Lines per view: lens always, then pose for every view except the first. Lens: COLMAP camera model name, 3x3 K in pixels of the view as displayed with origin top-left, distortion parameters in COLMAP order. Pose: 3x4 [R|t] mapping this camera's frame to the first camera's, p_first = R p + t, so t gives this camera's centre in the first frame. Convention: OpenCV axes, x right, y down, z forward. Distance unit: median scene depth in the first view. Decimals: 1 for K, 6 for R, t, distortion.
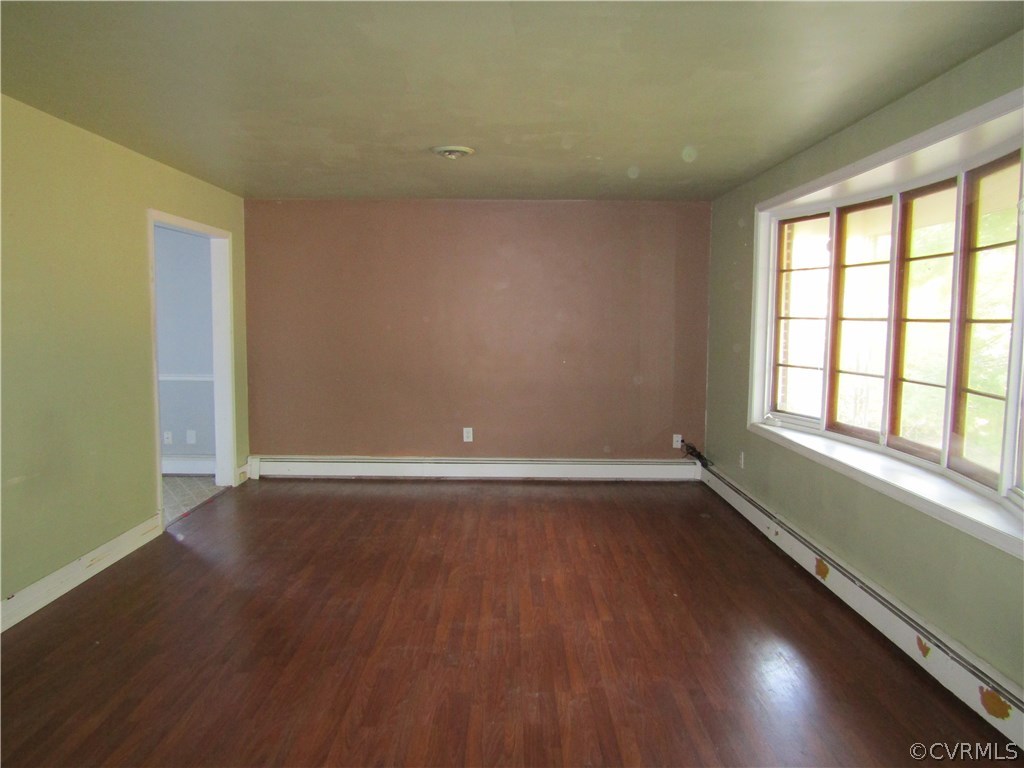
lens RADIAL K [[728.0, 0, 510.8], [0, 728.0, 380.2], [0, 0, 1]] dist [-0.007717, 0.000498]
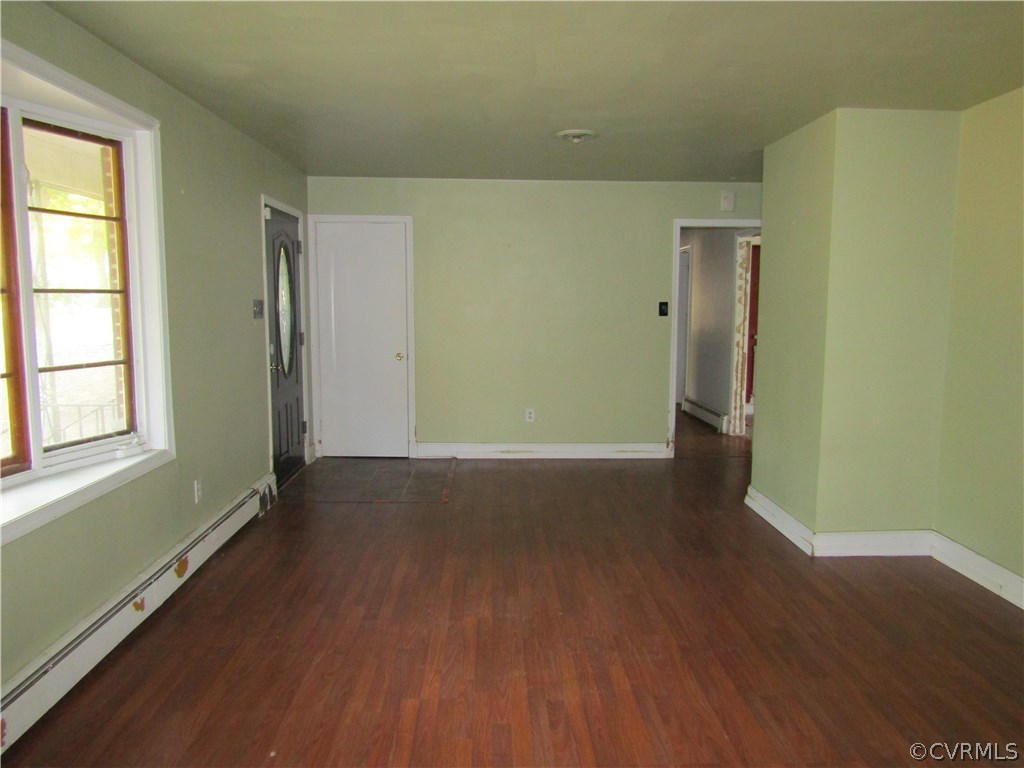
lens RADIAL K [[728.0, 0, 511.7], [0, 728.0, 386.9], [0, 0, 1]] dist [-0.007717, 0.000498]
pose [[-0.999562, -0.011137, -0.027423, 0.057527], [-0.016604, 0.977976, 0.208058, -0.153102], [0.024502, 0.208422, -0.977732, 1.806338]]
